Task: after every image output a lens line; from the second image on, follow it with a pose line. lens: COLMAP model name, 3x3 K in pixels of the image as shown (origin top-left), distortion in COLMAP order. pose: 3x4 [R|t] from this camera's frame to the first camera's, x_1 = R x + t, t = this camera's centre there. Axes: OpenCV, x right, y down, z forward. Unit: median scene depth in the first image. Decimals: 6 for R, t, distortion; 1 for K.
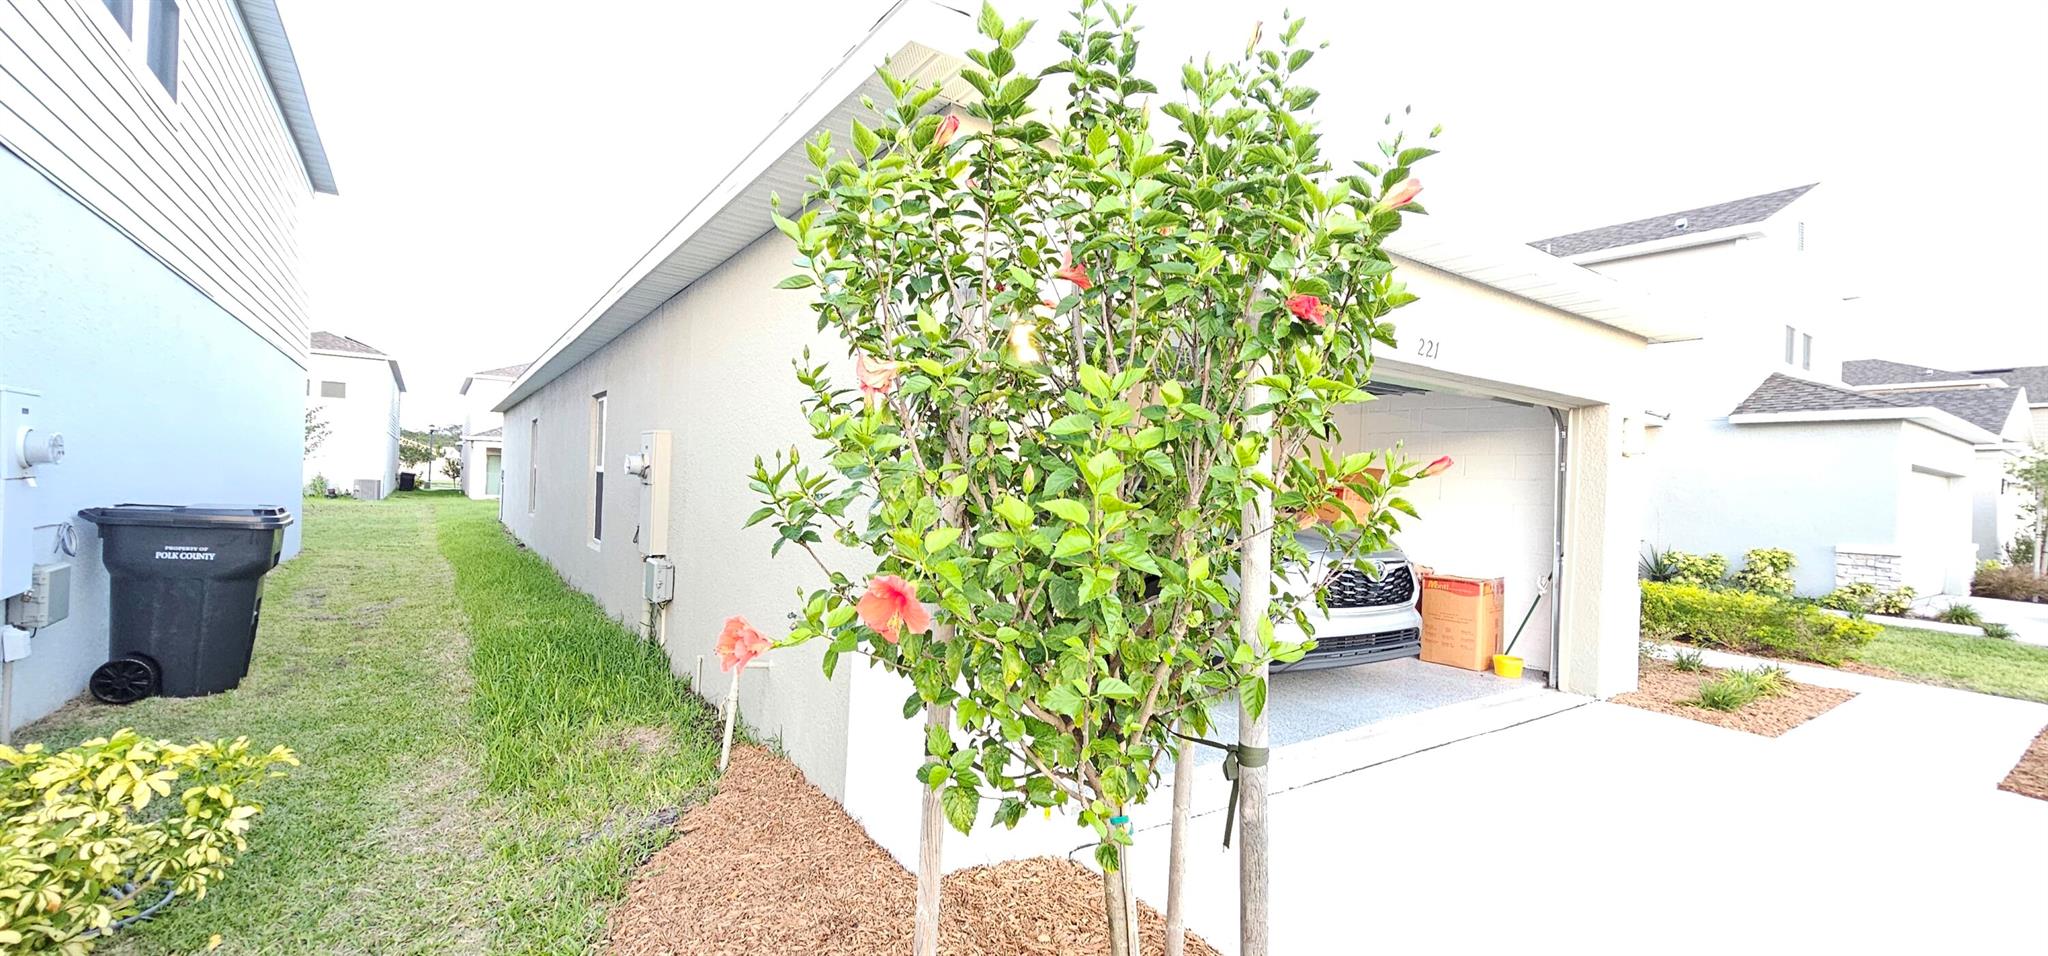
lens RADIAL K [[839.9, 0, 1018.7], [0, 839.9, 484.7], [0, 0, 1]] dist [-0.000302, -0.000164]
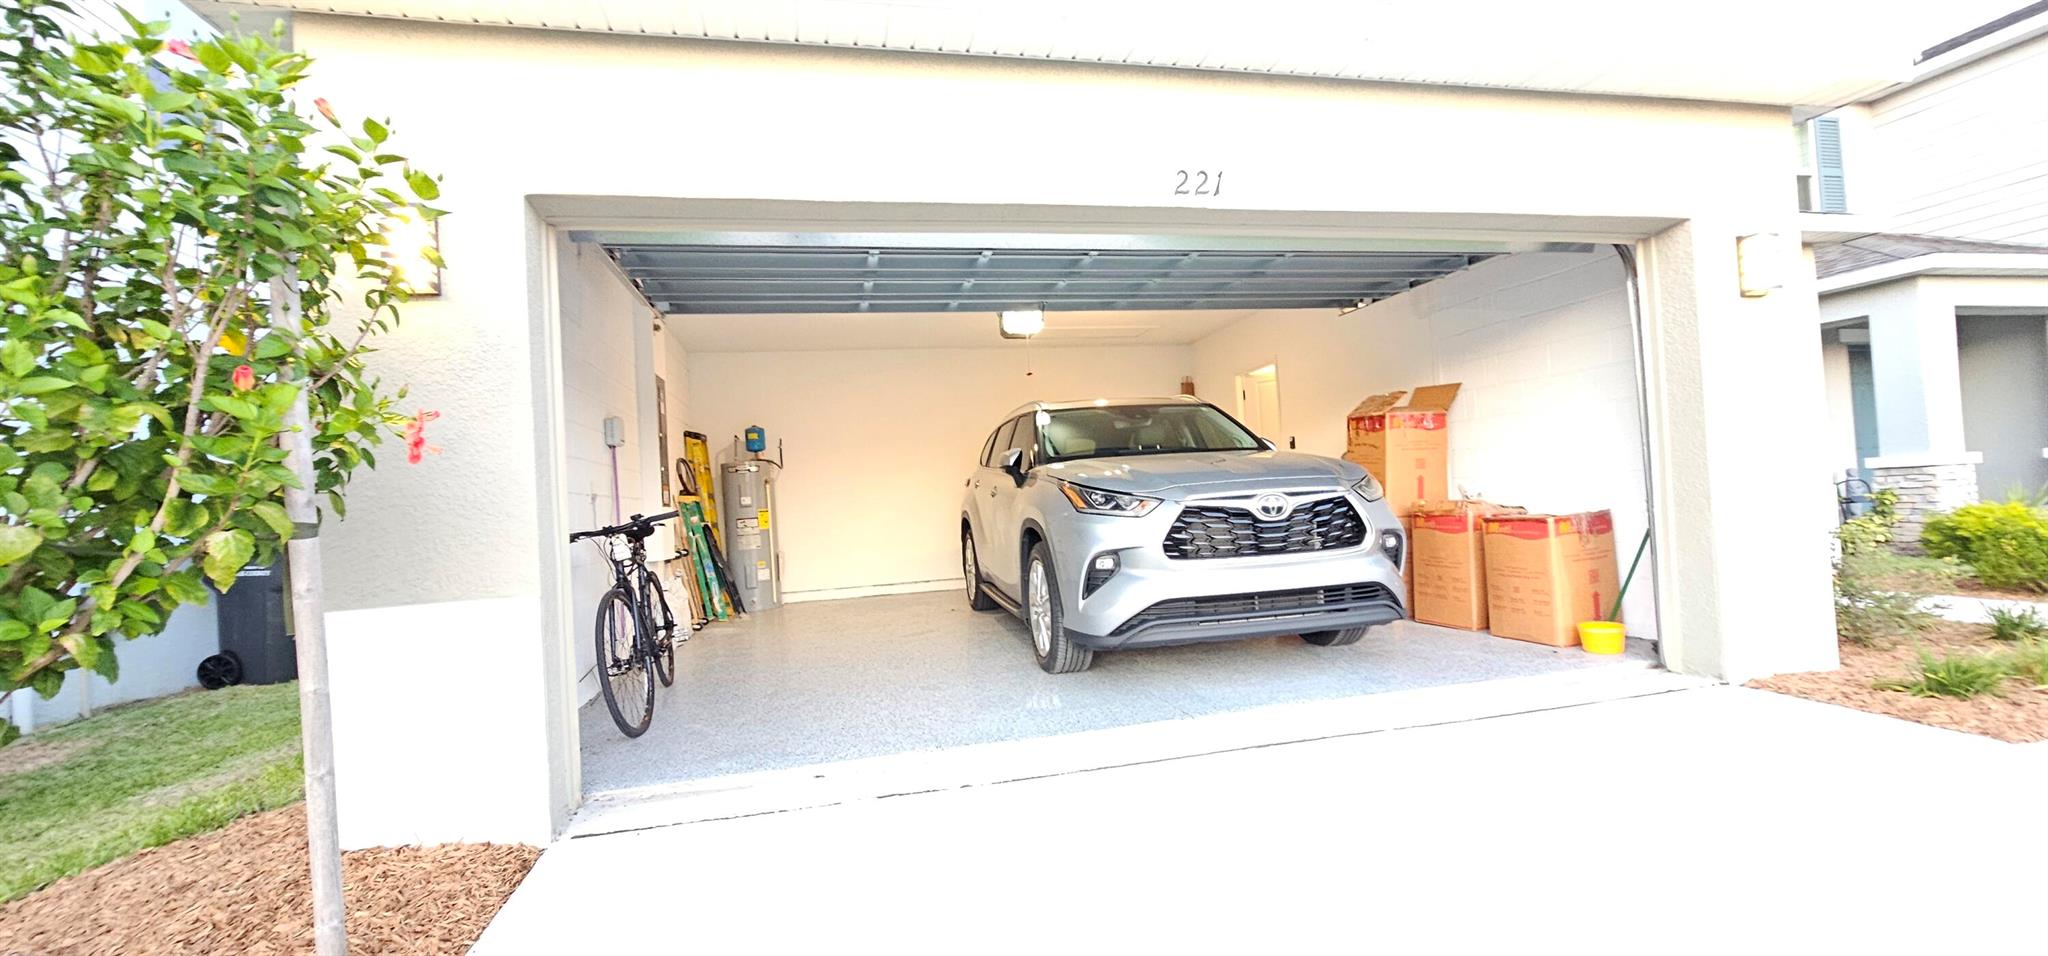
lens RADIAL K [[839.9, 0, 1018.7], [0, 839.9, 484.7], [0, 0, 1]] dist [-0.000302, -0.000164]
pose [[0.919084, -0.095794, -0.382240, 0.477882], [0.090072, 0.995392, -0.032882, 0.083384], [0.383629, -0.004208, 0.923478, 0.223156]]
